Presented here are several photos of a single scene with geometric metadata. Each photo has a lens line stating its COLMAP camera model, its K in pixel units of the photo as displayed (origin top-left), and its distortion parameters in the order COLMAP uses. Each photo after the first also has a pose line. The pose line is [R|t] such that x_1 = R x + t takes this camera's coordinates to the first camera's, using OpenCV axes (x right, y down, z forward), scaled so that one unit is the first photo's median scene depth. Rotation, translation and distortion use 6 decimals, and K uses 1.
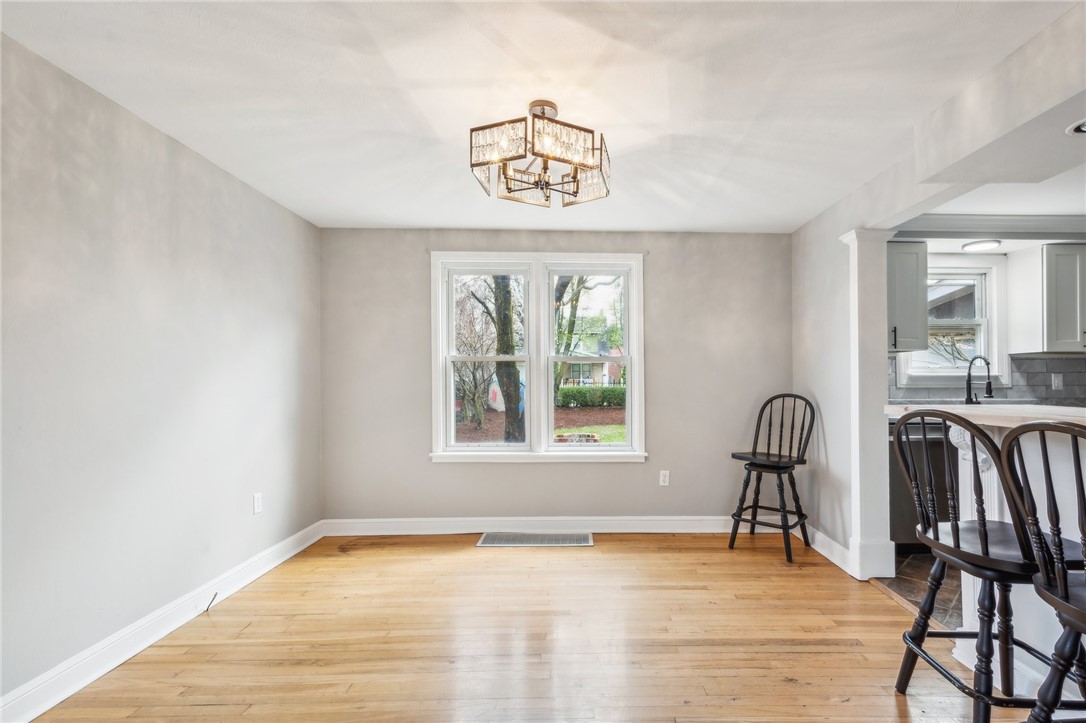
lens RADIAL K [[501.6, 0, 581.4], [0, 501.6, 379.0], [0, 0, 1]] dist [0.010676, -0.001922]
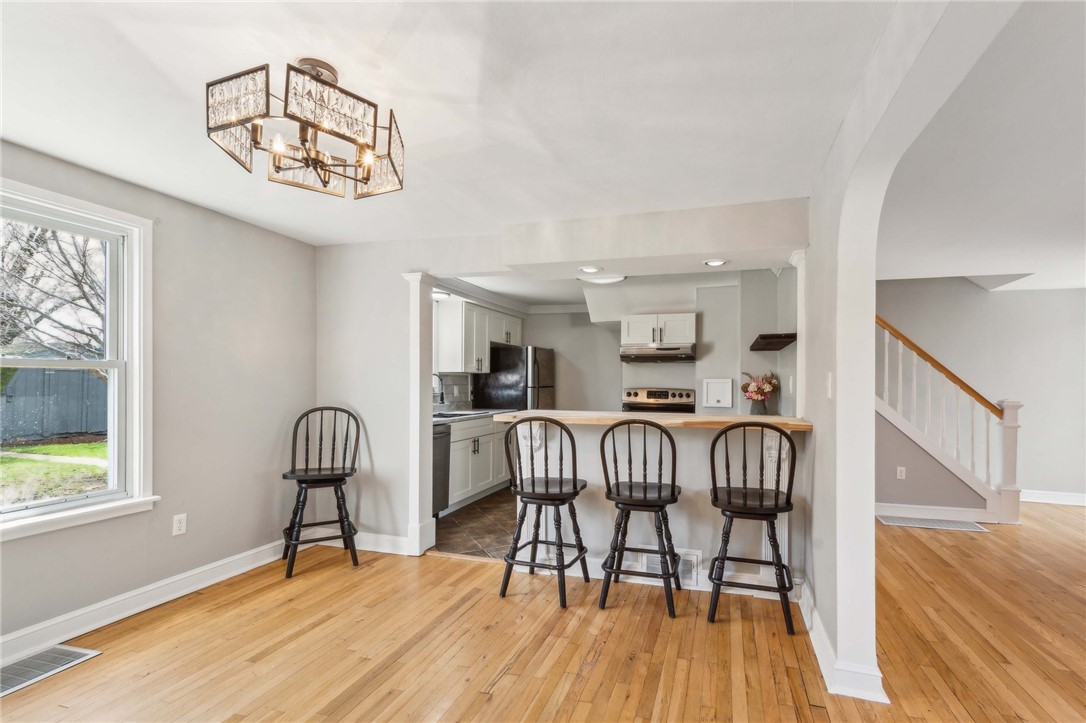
lens RADIAL K [[501.6, 0, 589.2], [0, 501.6, 380.7], [0, 0, 1]] dist [0.010676, -0.001922]
pose [[0.277749, 0.007030, 0.960628, -0.430860], [-0.011725, 0.999924, -0.003928, -0.026640], [-0.960582, -0.010173, 0.277810, 0.211742]]
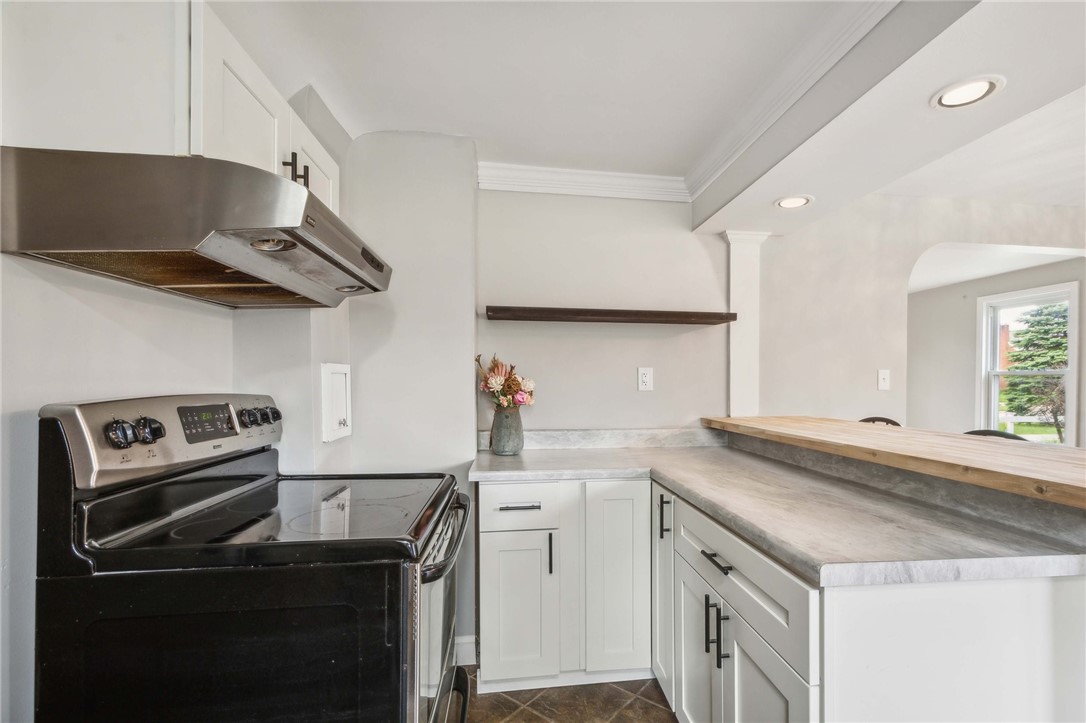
lens RADIAL K [[501.6, 0, 588.7], [0, 501.6, 381.2], [0, 0, 1]] dist [0.010676, -0.001922]
pose [[-0.989199, 0.000319, -0.146576, 0.832889], [0.000733, 0.999996, -0.002770, -0.021236], [0.146574, -0.002847, -0.989196, 0.816781]]
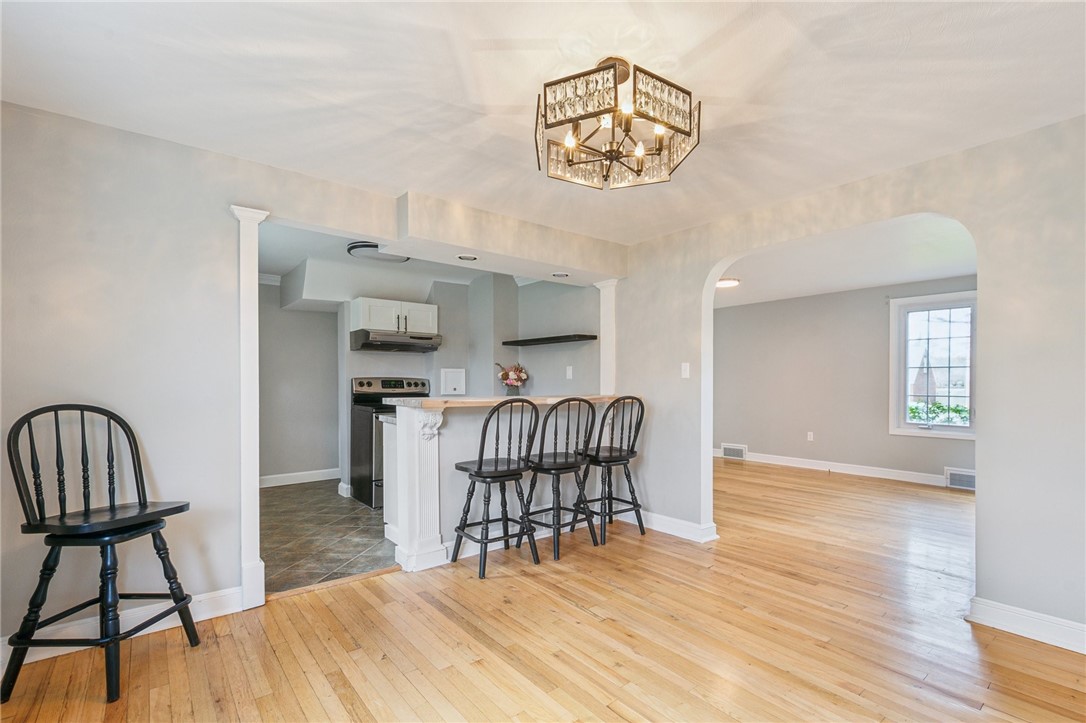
lens RADIAL K [[501.6, 0, 598.5], [0, 501.6, 387.4], [0, 0, 1]] dist [0.010676, -0.001922]
pose [[-0.657255, -0.008024, 0.753626, -0.421235], [-0.004886, 0.999968, 0.006385, 0.003388], [-0.753653, 0.000514, -0.657273, 0.926847]]
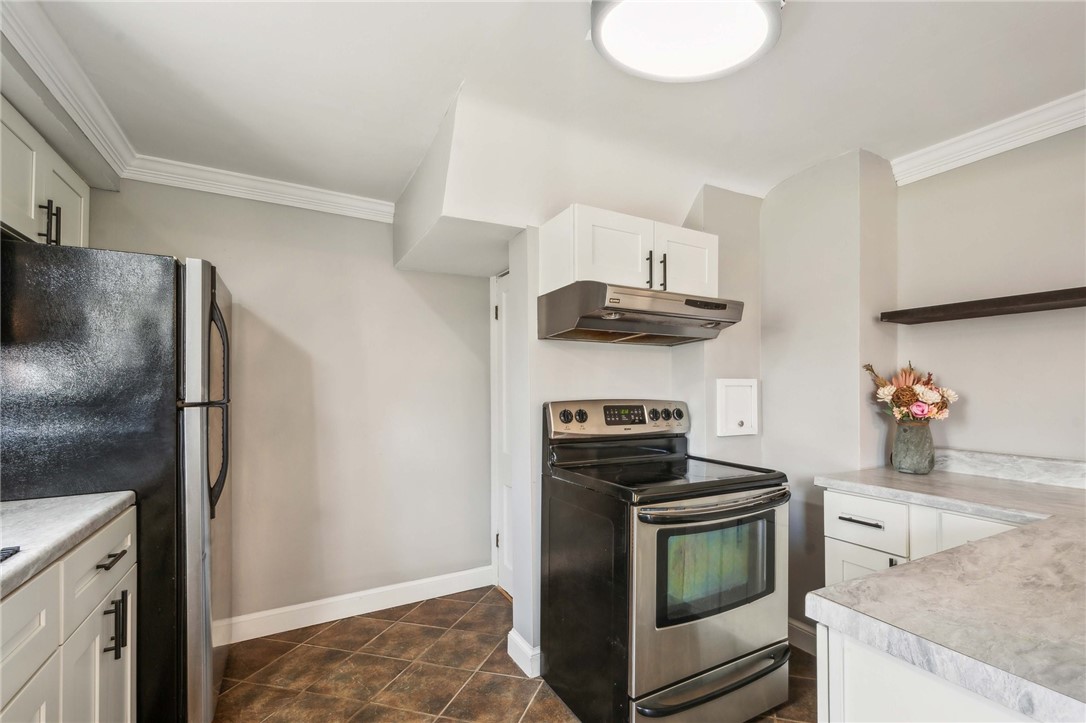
lens RADIAL K [[501.6, 0, 588.6], [0, 501.6, 390.3], [0, 0, 1]] dist [0.010676, -0.001922]
pose [[-0.504669, 0.007030, 0.863284, 0.524502], [-0.001701, 0.999957, -0.009138, -0.018800], [-0.863311, -0.006079, -0.504635, 0.784047]]
